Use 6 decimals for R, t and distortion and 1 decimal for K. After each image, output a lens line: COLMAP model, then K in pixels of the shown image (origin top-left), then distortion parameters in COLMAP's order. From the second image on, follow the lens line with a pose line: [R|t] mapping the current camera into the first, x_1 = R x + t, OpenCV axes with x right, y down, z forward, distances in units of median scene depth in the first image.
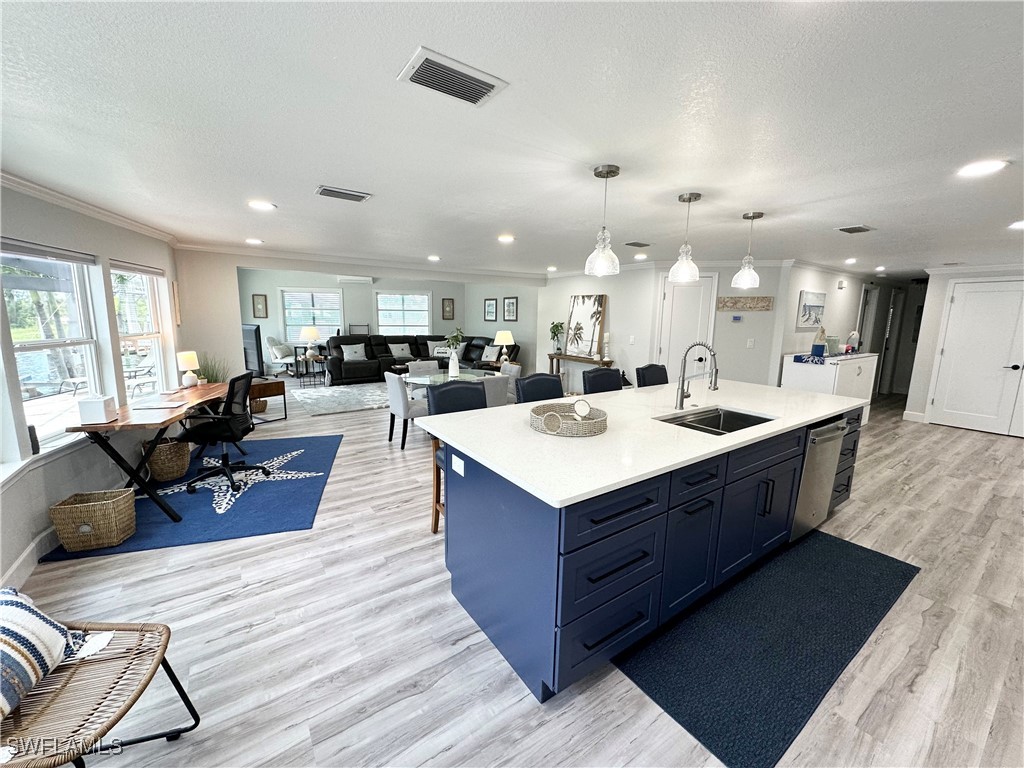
lens RADIAL K [[407.6, 0, 508.8], [0, 407.6, 382.2], [0, 0, 1]] dist [-0.001832, -0.000060]
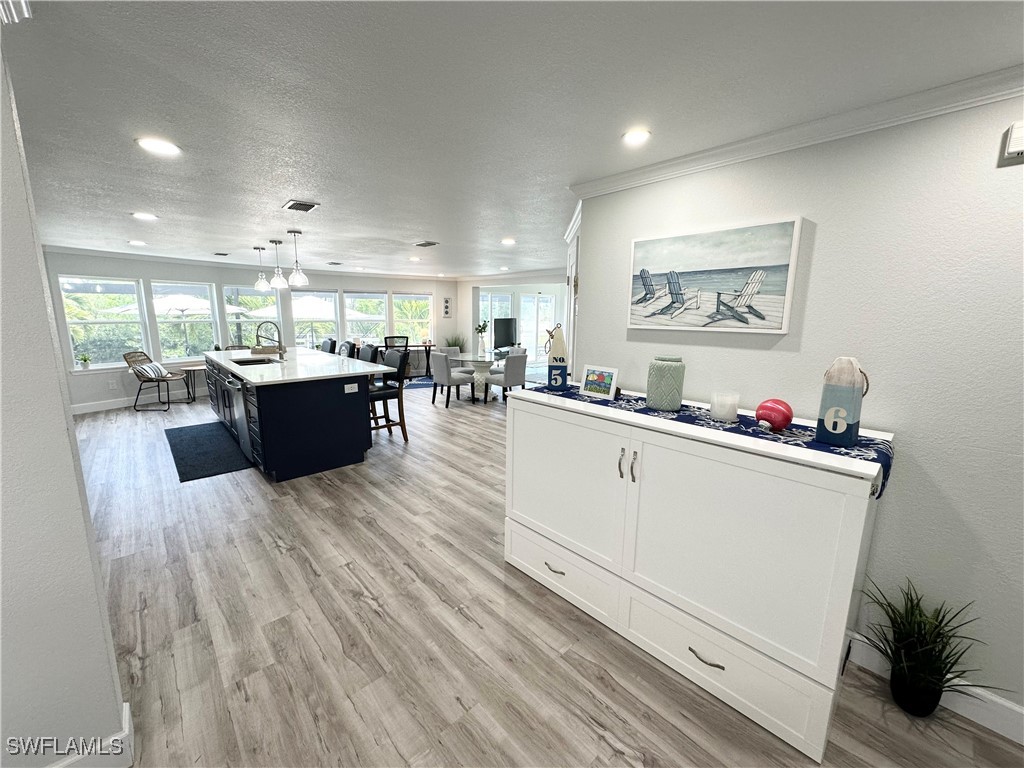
lens RADIAL K [[407.6, 0, 510.3], [0, 407.6, 383.8], [0, 0, 1]] dist [-0.001832, -0.000060]
pose [[0.143916, 0.158566, -0.976803, 0.657453], [-0.168381, 0.976609, 0.133726, -0.067044], [0.975159, 0.145230, 0.167250, 0.480973]]
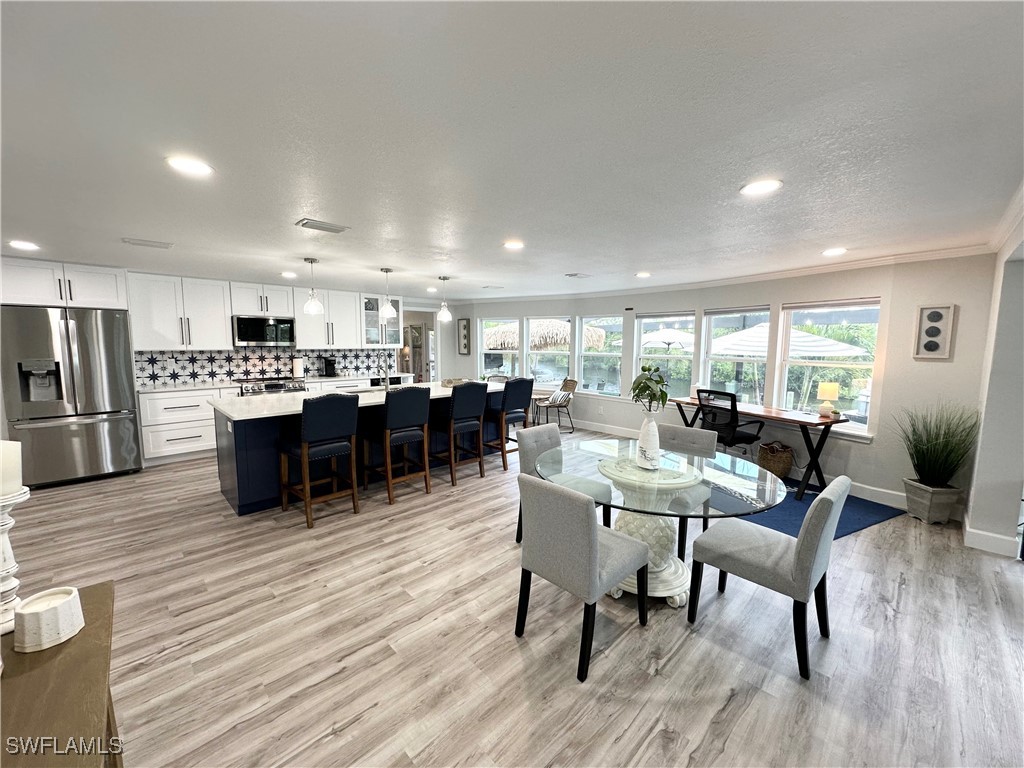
lens RADIAL K [[407.6, 0, 511.3], [0, 407.6, 385.2], [0, 0, 1]] dist [-0.001832, -0.000060]
pose [[-0.985342, -0.001162, -0.170587, 0.055987], [-0.046677, 0.963653, 0.263049, -0.122836], [0.164081, 0.267156, -0.949582, 0.765410]]
